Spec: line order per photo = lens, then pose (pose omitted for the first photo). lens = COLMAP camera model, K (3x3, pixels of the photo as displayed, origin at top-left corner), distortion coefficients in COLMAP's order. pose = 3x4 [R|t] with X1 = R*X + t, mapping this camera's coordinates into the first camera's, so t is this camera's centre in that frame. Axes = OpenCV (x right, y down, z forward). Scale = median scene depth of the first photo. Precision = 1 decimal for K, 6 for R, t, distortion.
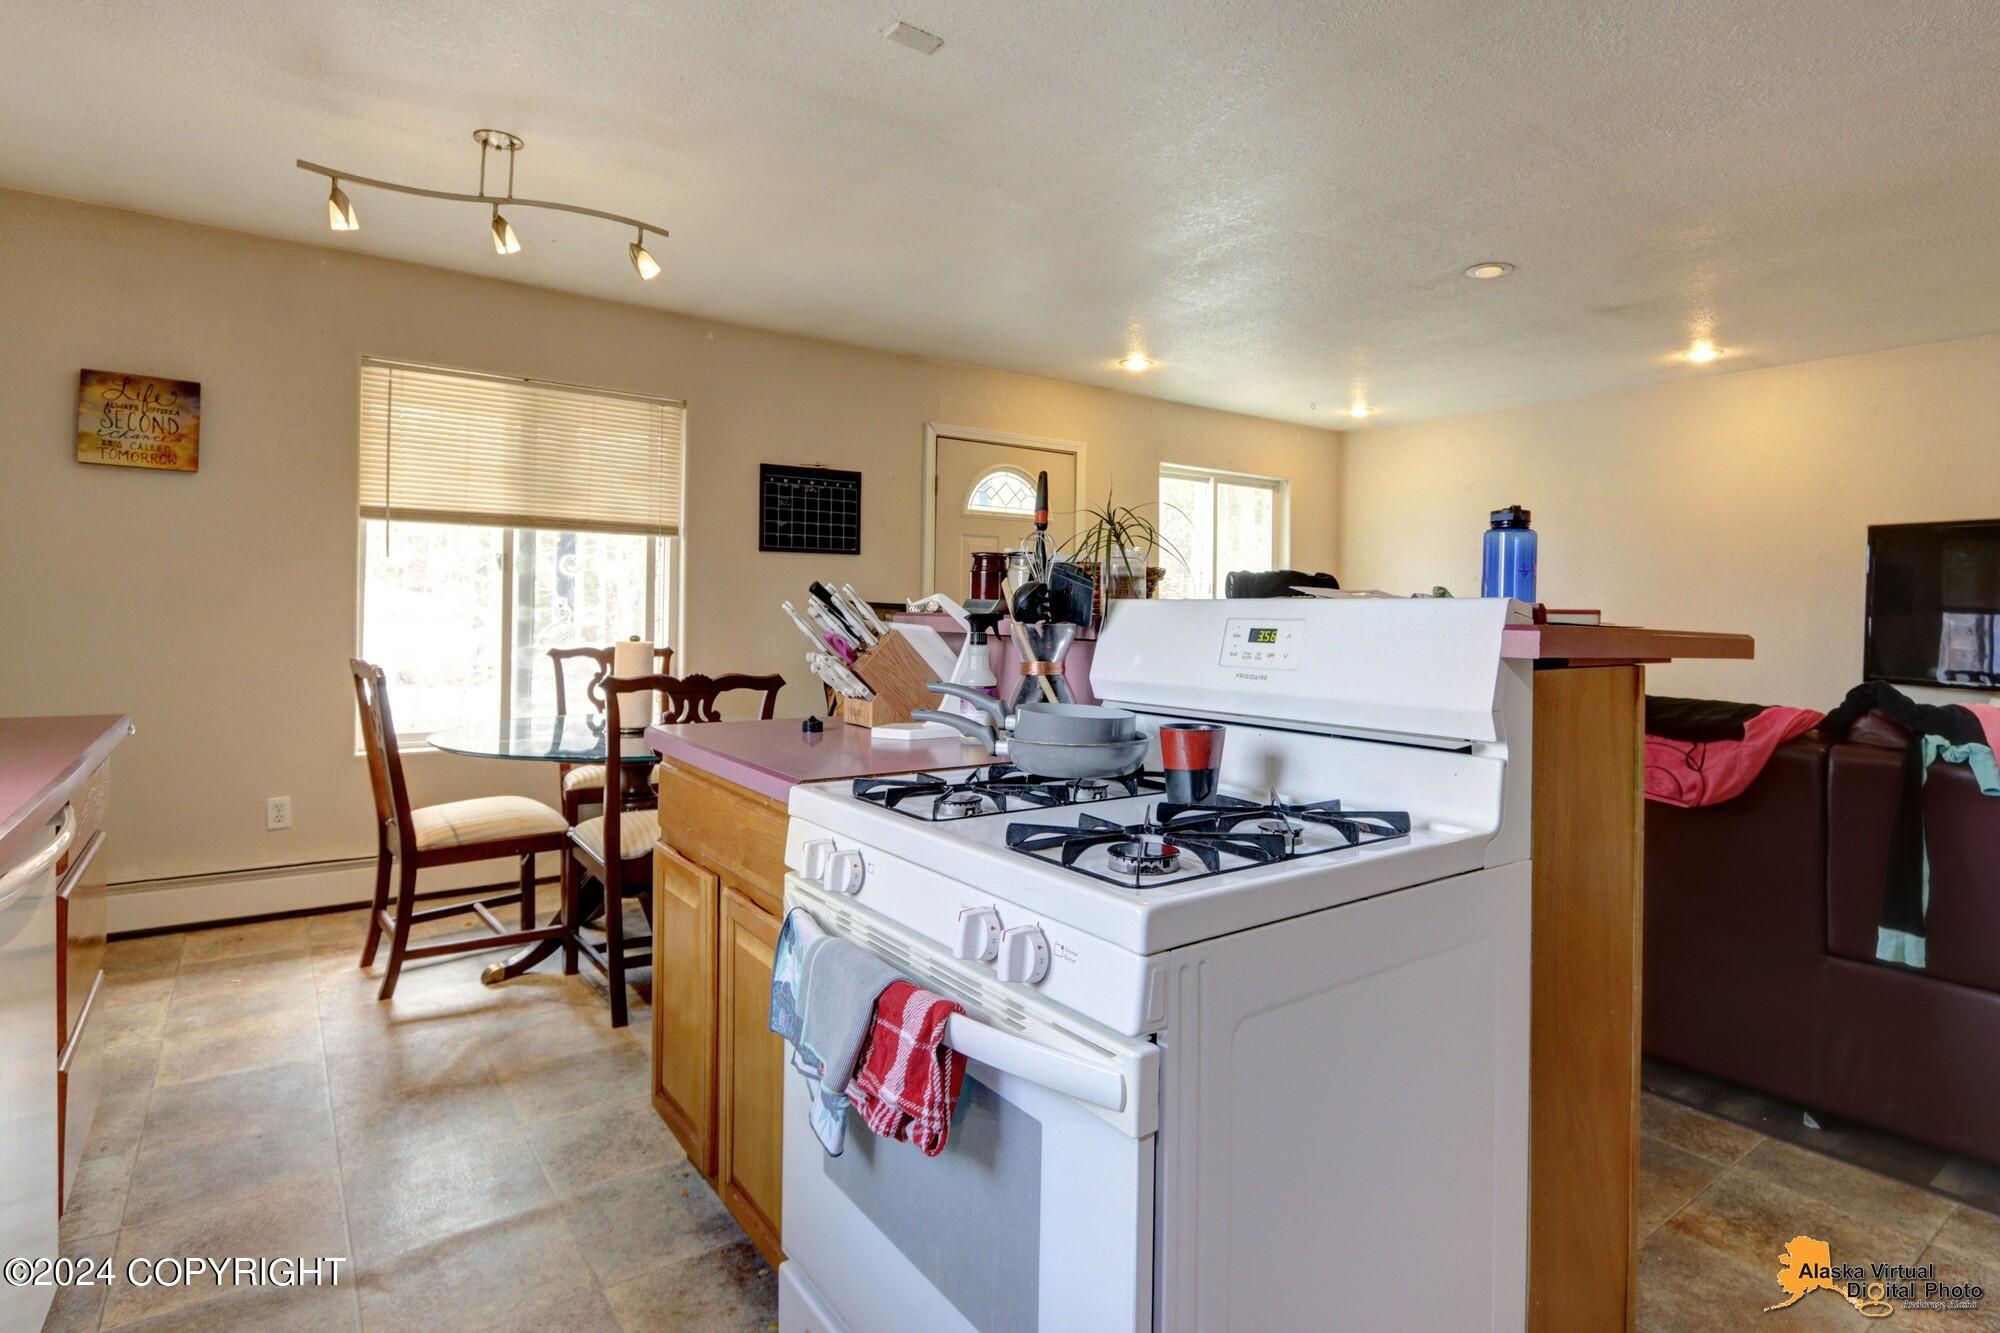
lens RADIAL K [[1047.7, 0, 997.4], [0, 1047.7, 594.4], [0, 0, 1]] dist [-0.004669, -0.001249]
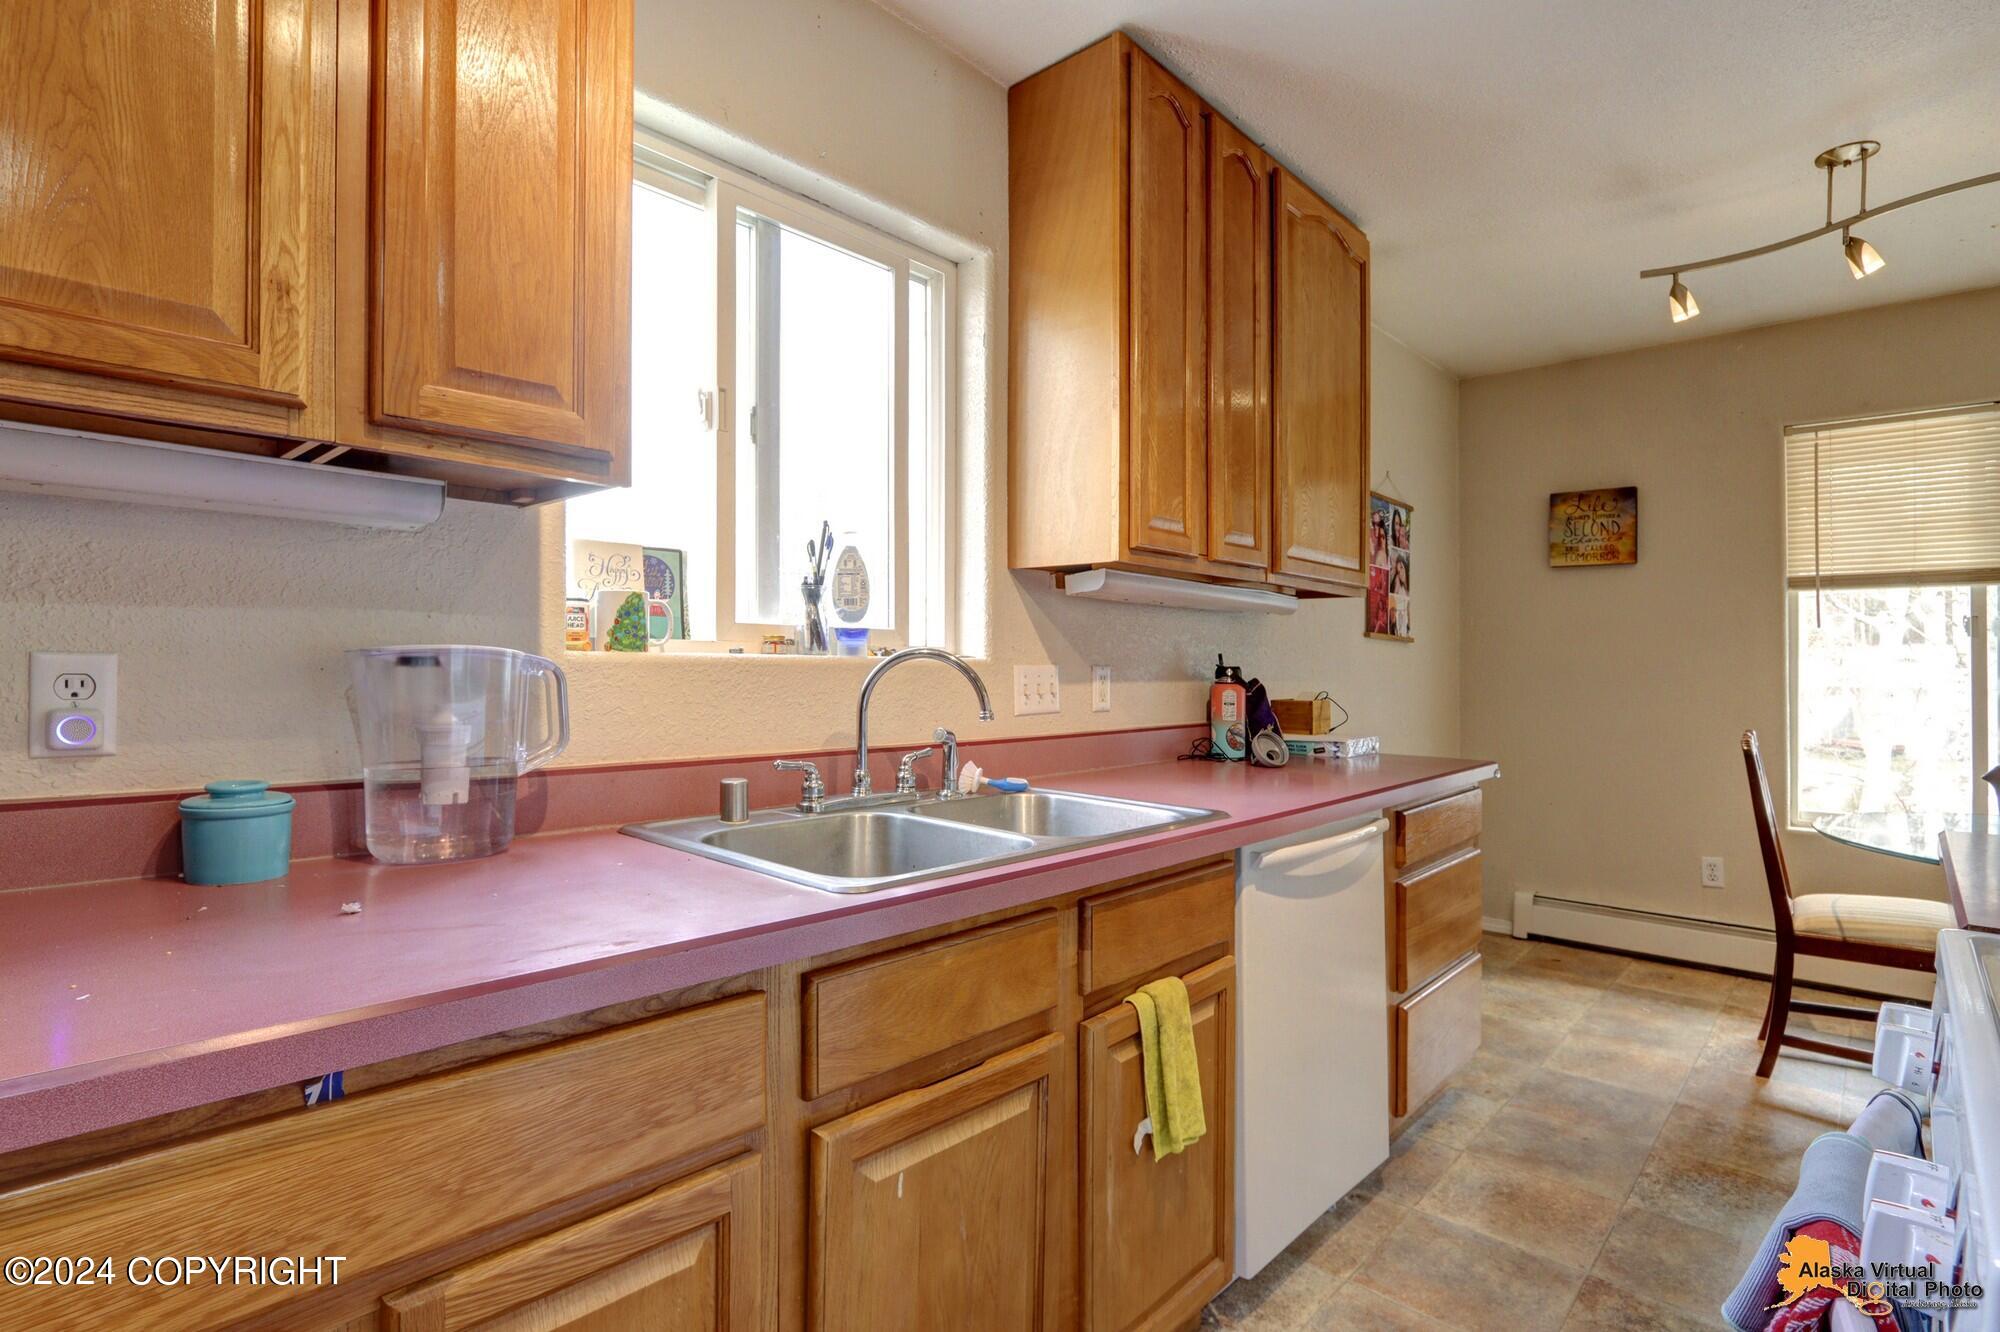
lens RADIAL K [[962.2, 0, 1038.1], [0, 962.2, 666.5], [0, 0, 1]] dist [-0.001325, -0.000033]
pose [[0.231107, -0.014320, -0.972823, 0.123551], [0.010016, 0.999874, -0.012338, 0.004193], [0.972877, -0.006892, 0.231221, 0.109972]]
